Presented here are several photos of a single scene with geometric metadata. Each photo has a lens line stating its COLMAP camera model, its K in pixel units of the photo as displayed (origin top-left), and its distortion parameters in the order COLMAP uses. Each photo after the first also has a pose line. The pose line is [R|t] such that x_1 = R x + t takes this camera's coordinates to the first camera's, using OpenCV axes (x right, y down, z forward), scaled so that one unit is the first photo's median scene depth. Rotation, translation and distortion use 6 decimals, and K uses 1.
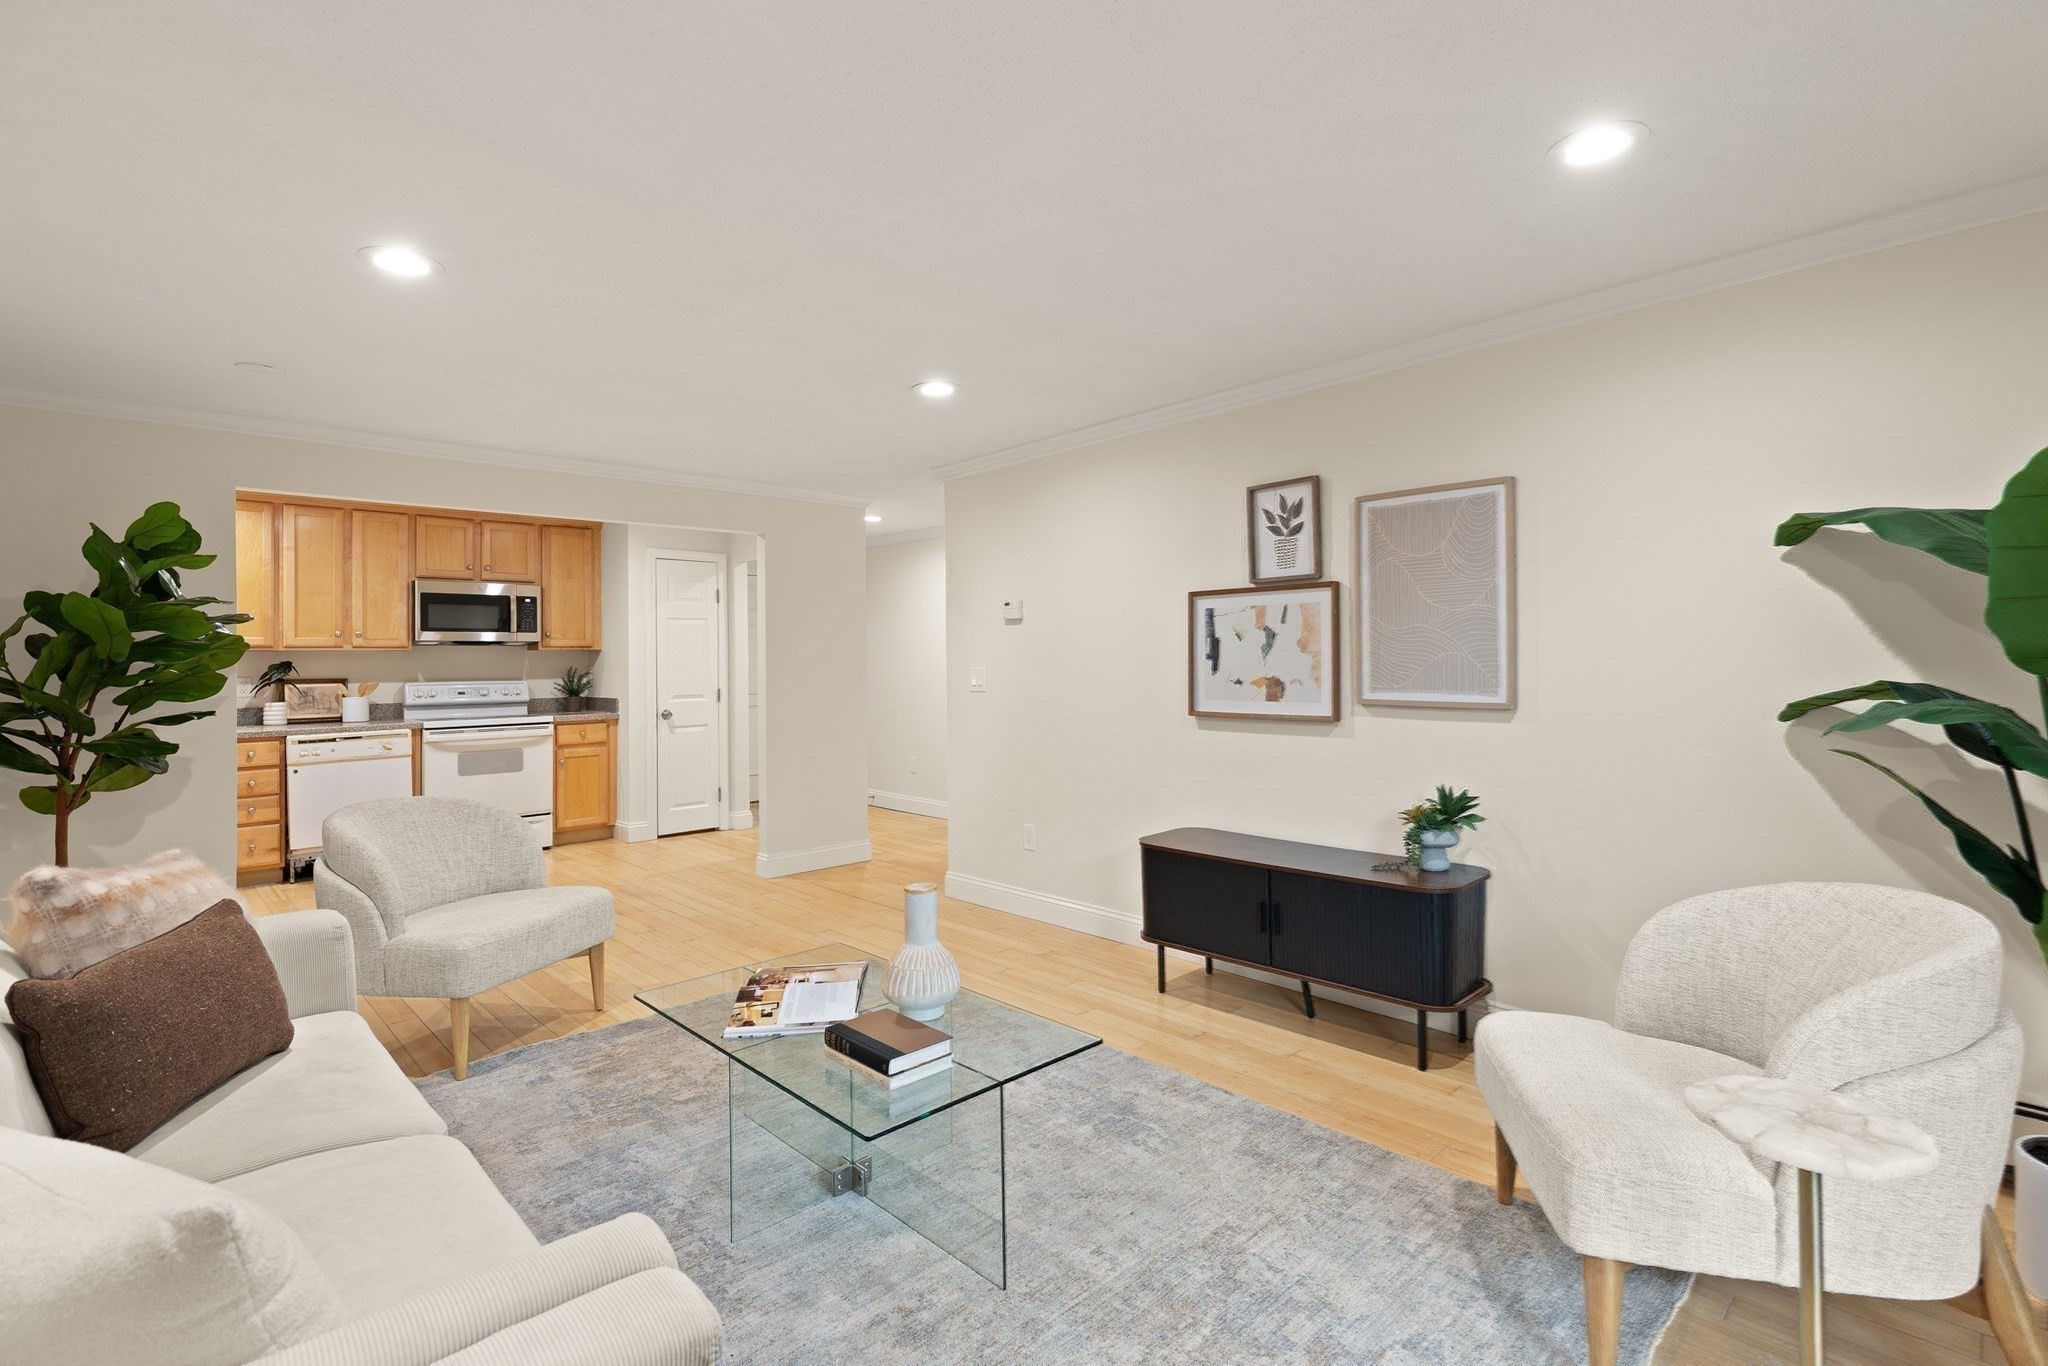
lens RADIAL K [[935.1, 0, 1022.8], [0, 935.1, 649.3], [0, 0, 1]] dist [0.001851, 0.001972]
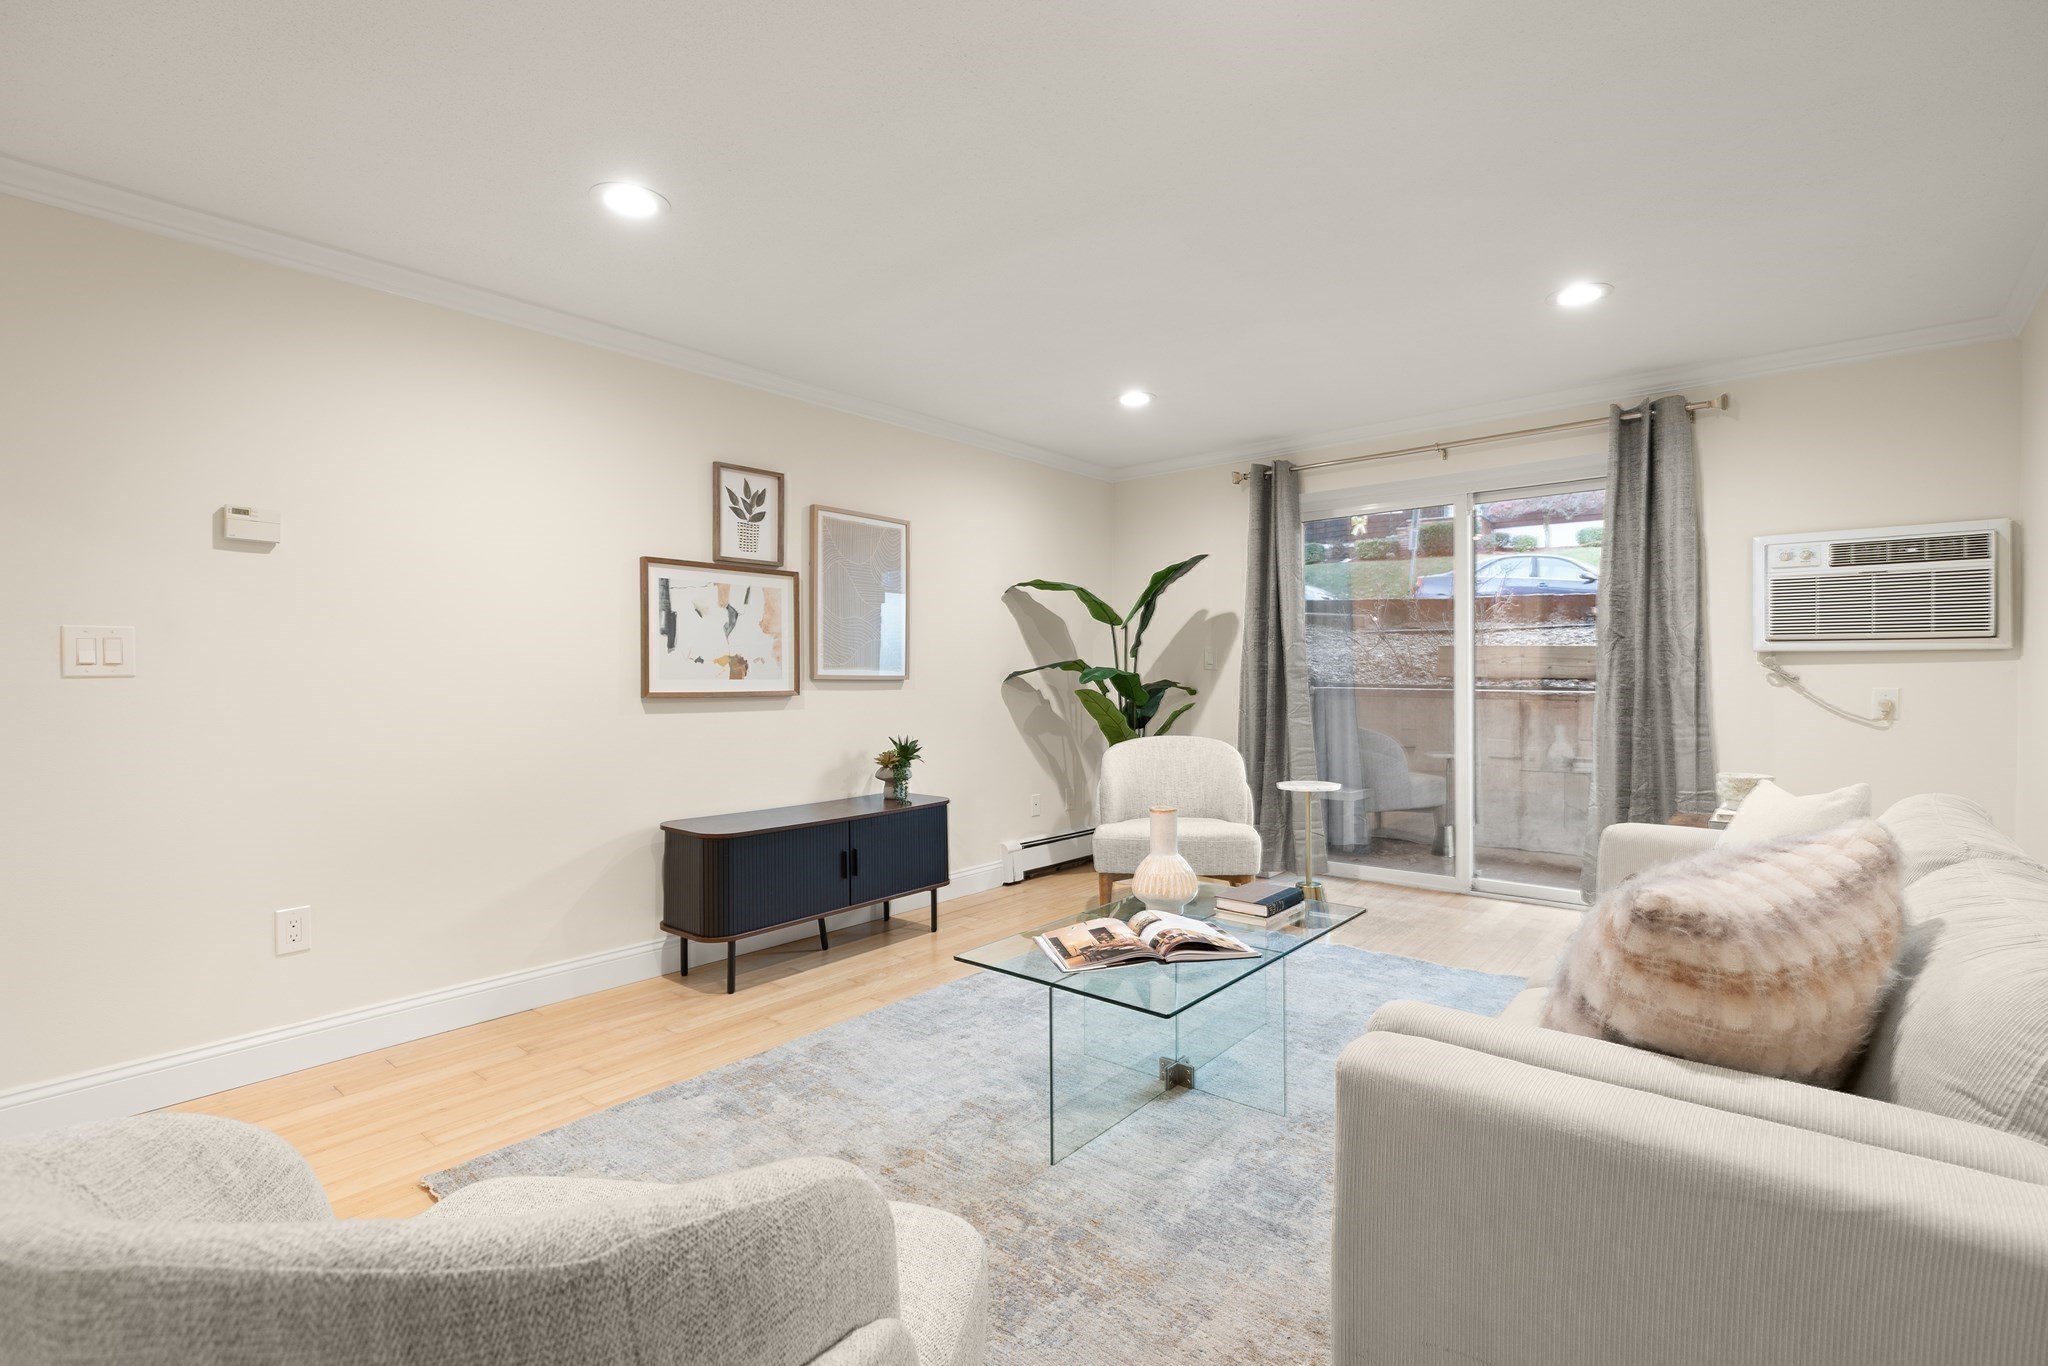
lens RADIAL K [[935.1, 0, 1033.0], [0, 935.1, 677.6], [0, 0, 1]] dist [0.001851, 0.001972]
pose [[-0.109732, 0.004927, 0.993949, -0.768823], [-0.018763, 0.999799, -0.007027, 0.054008], [-0.993784, -0.019420, -0.109618, 0.775116]]
